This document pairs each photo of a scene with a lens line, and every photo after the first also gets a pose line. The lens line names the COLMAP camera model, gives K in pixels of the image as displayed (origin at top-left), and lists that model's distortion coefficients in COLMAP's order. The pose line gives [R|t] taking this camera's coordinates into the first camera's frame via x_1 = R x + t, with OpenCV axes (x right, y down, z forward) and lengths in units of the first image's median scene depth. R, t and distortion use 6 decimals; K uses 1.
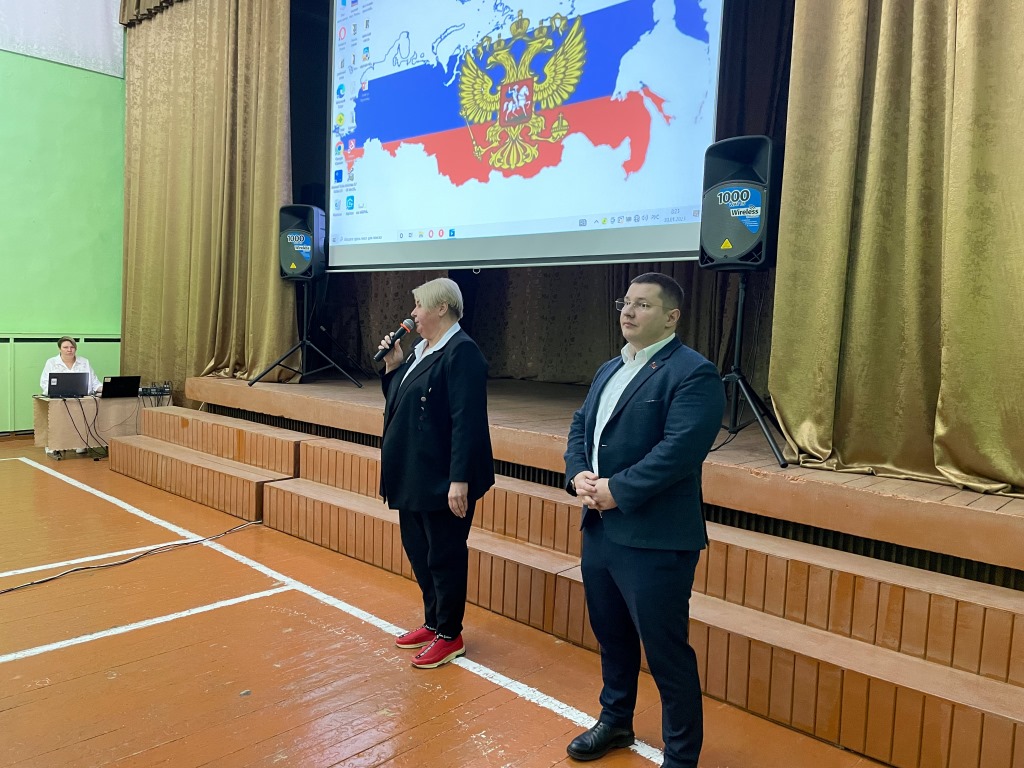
lens RADIAL K [[772.3, 0, 505.7], [0, 772.3, 379.7], [0, 0, 1]] dist [0.032187, -0.039588]
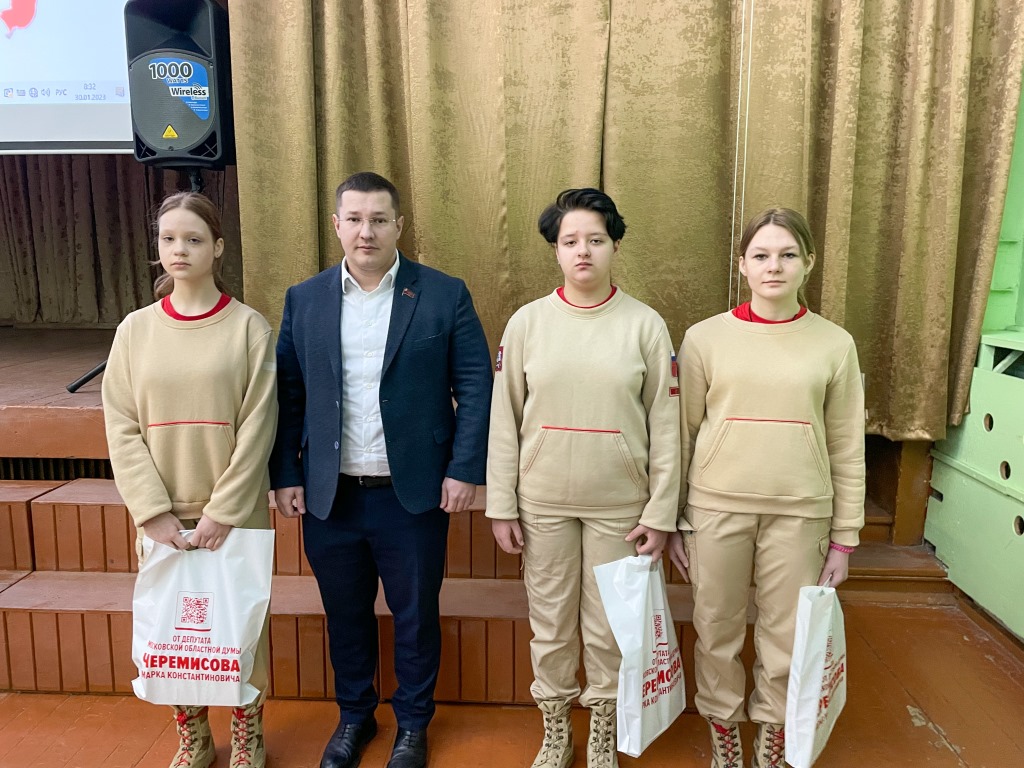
lens RADIAL K [[772.3, 0, 507.0], [0, 772.3, 385.8], [0, 0, 1]] dist [0.032187, -0.039588]
pose [[0.770989, -0.143372, 0.620500, 0.023009], [0.070938, 0.987600, 0.140051, -0.007156], [-0.632885, -0.063960, 0.771600, 0.162657]]
